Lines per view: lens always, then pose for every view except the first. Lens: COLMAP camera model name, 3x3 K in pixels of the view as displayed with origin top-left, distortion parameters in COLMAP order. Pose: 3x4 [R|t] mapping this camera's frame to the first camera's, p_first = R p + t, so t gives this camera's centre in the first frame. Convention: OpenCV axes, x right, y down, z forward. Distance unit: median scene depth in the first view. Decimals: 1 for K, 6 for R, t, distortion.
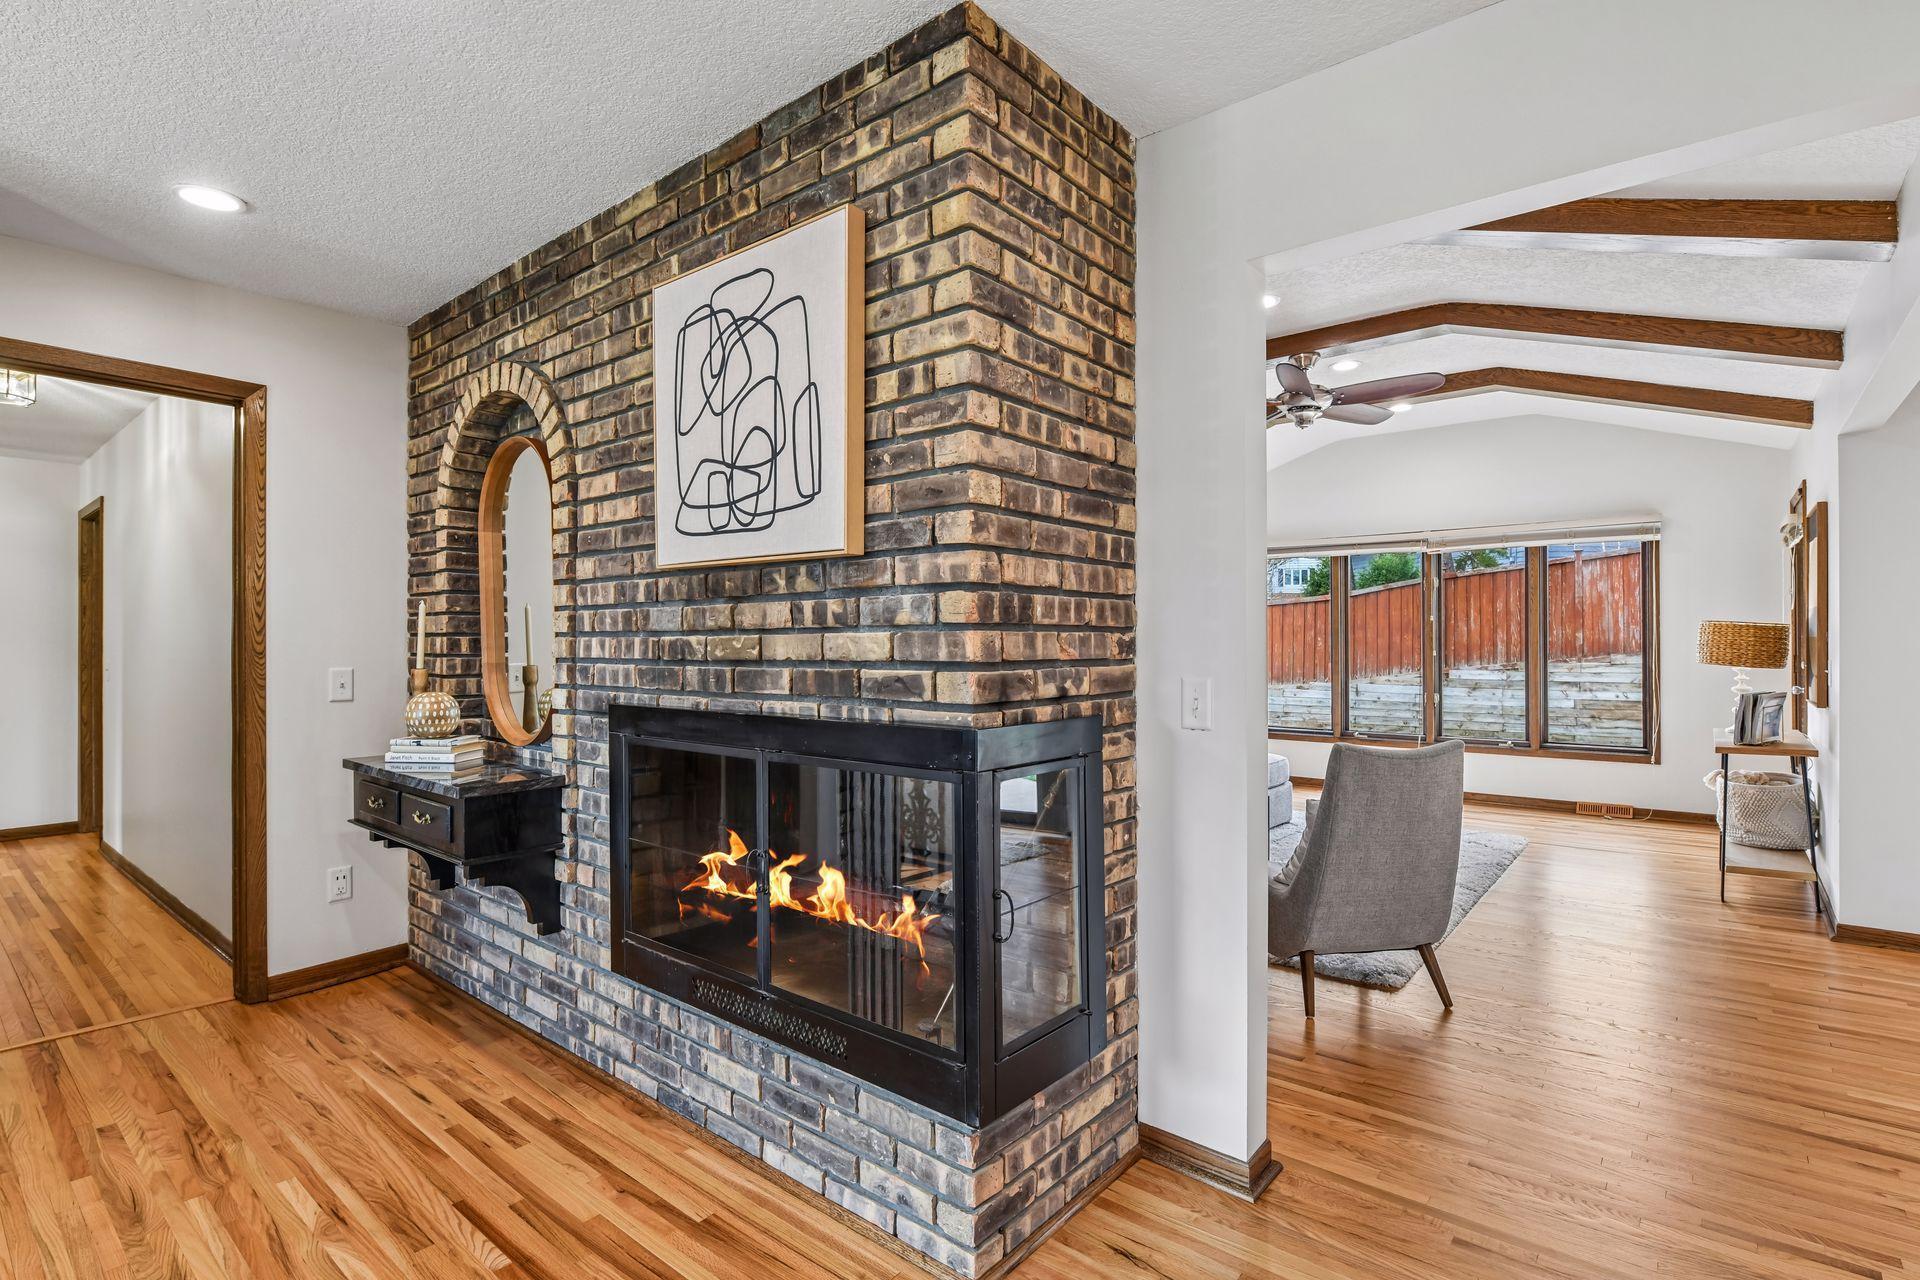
lens RADIAL K [[943.3, 0, 968.6], [0, 943.3, 635.0], [0, 0, 1]] dist [-0.012962, 0.001088]
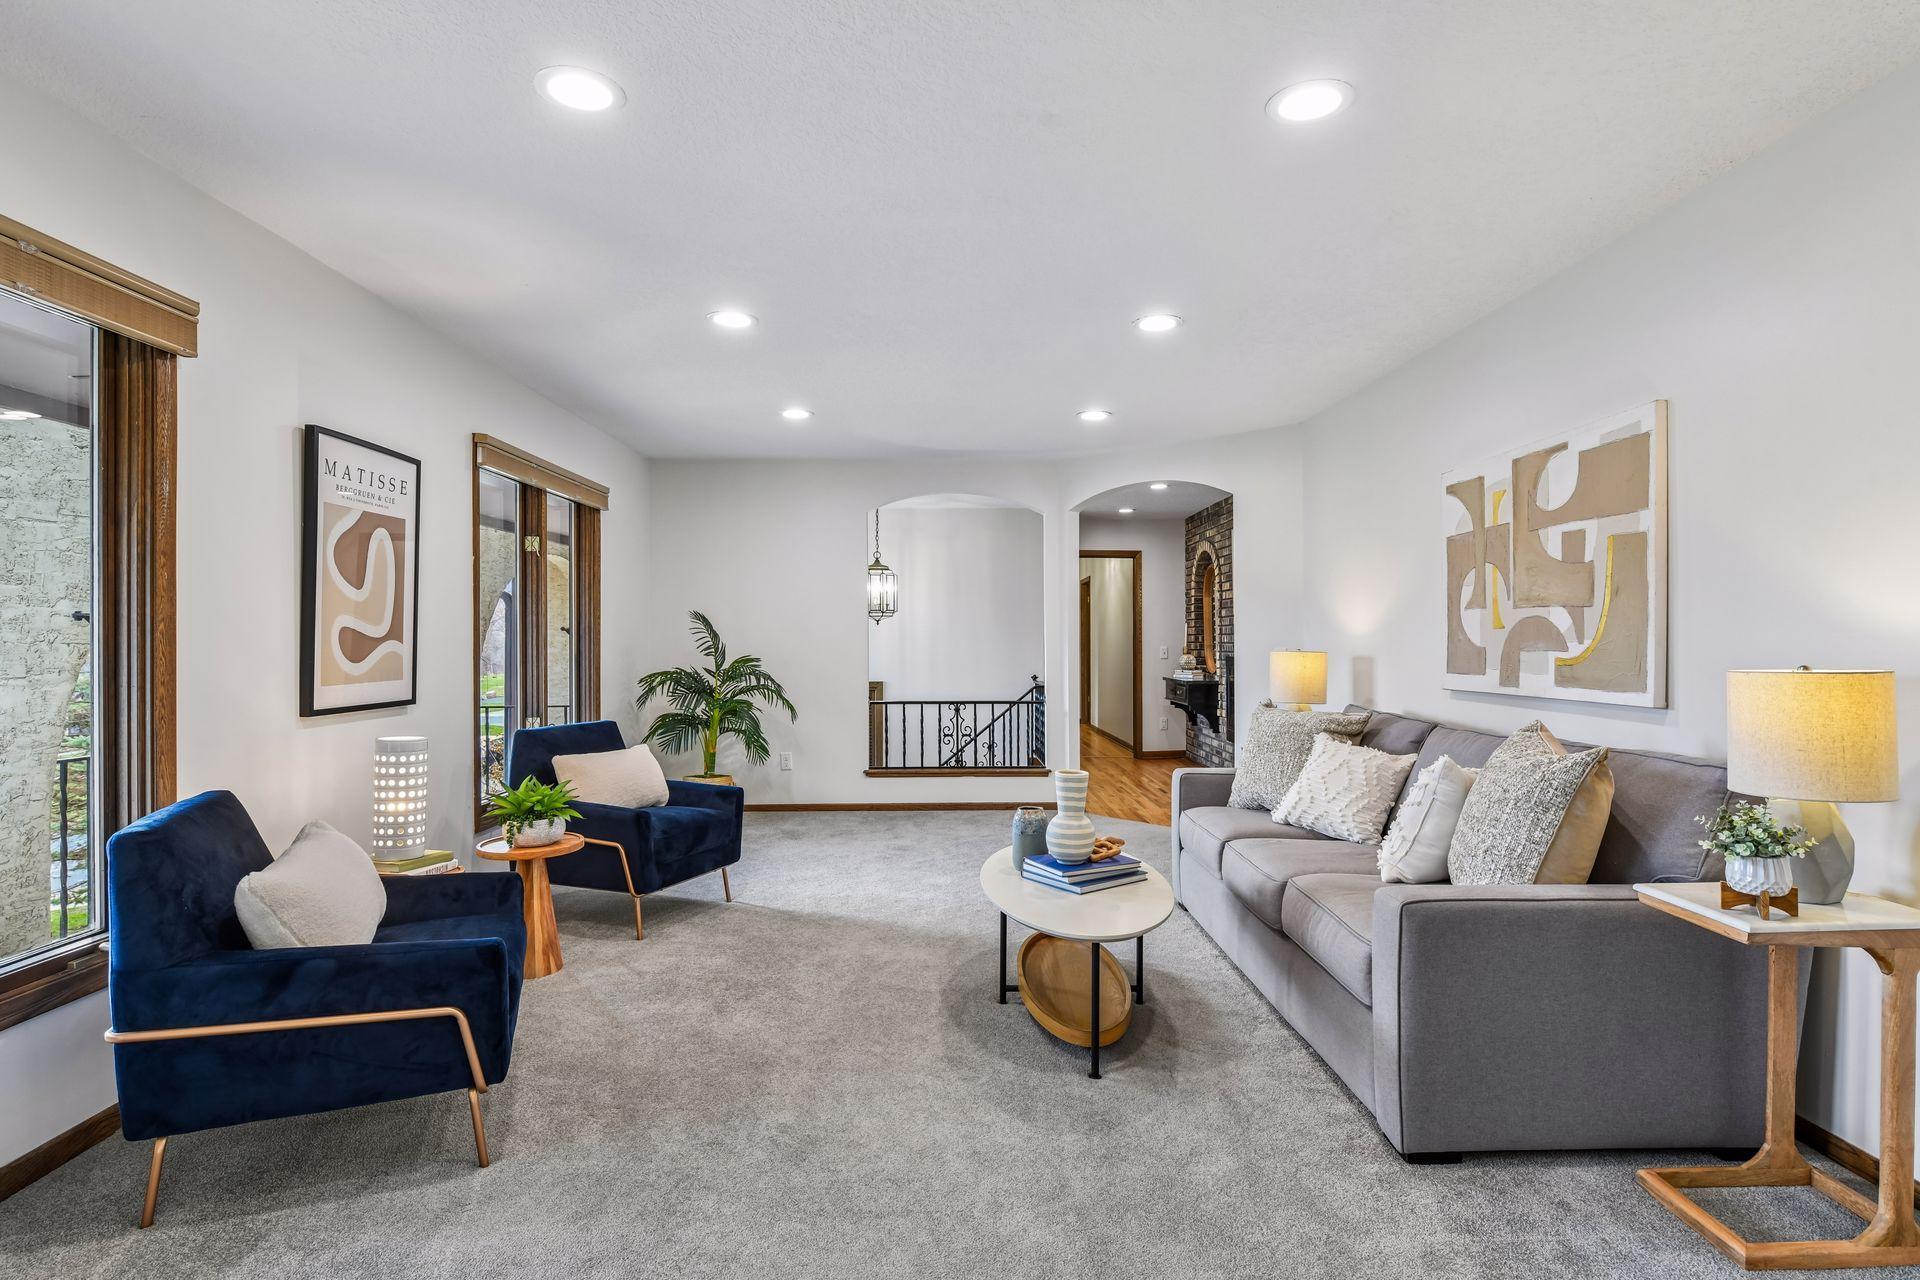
lens RADIAL K [[943.3, 0, 970.4], [0, 943.3, 644.2], [0, 0, 1]] dist [-0.012962, 0.001088]
pose [[0.660711, 0.002728, -0.750635, 1.459620], [0.005861, 0.999944, 0.008793, -0.000525], [0.750617, -0.010209, 0.660658, -1.777932]]
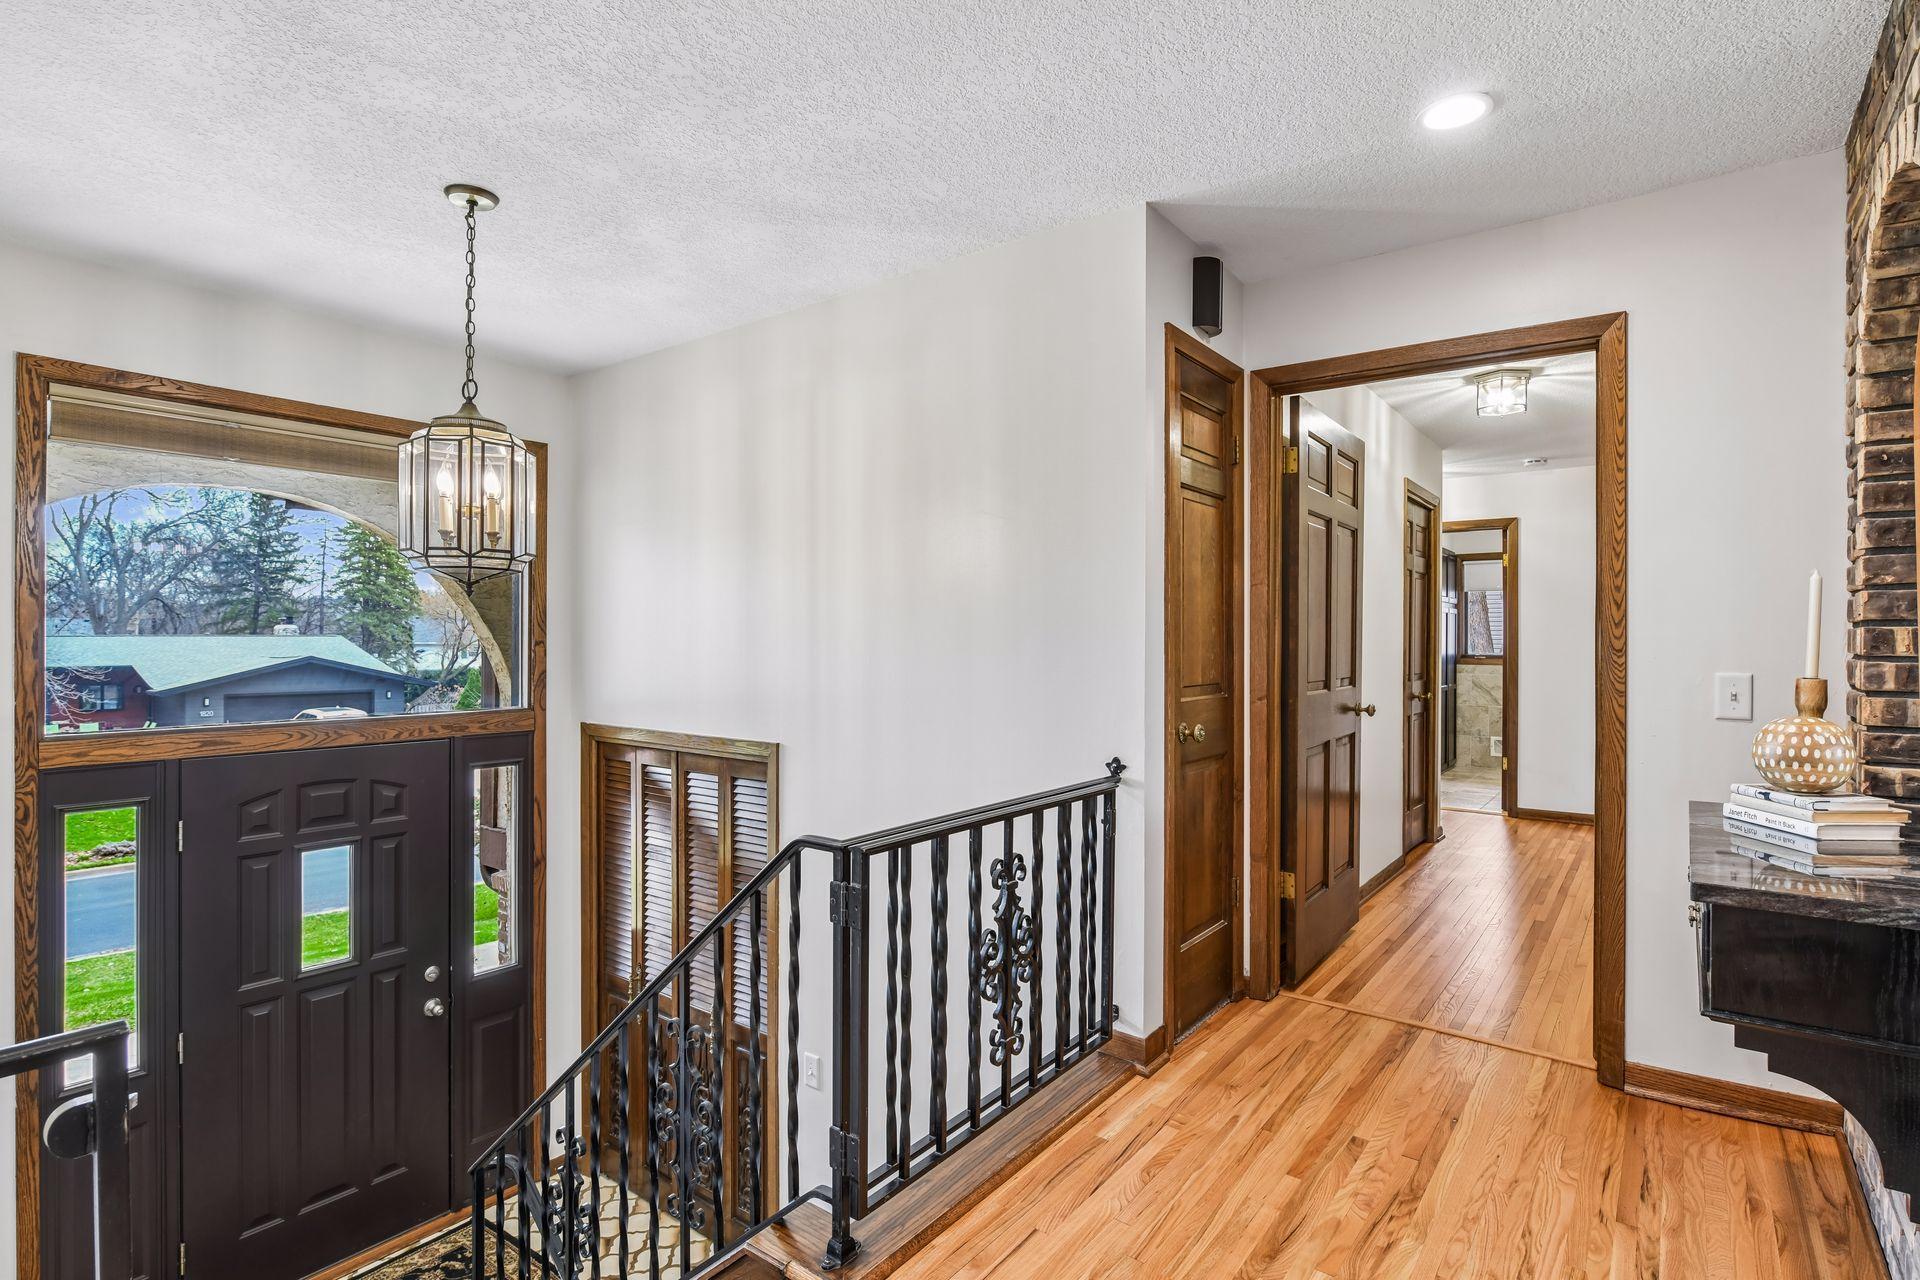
lens RADIAL K [[943.3, 0, 962.6], [0, 943.3, 639.9], [0, 0, 1]] dist [-0.012962, 0.001088]
pose [[0.039439, 0.001409, -0.999221, 0.021475], [0.002341, 0.999996, 0.001502, 0.010633], [0.999219, -0.002398, 0.039435, 0.529965]]
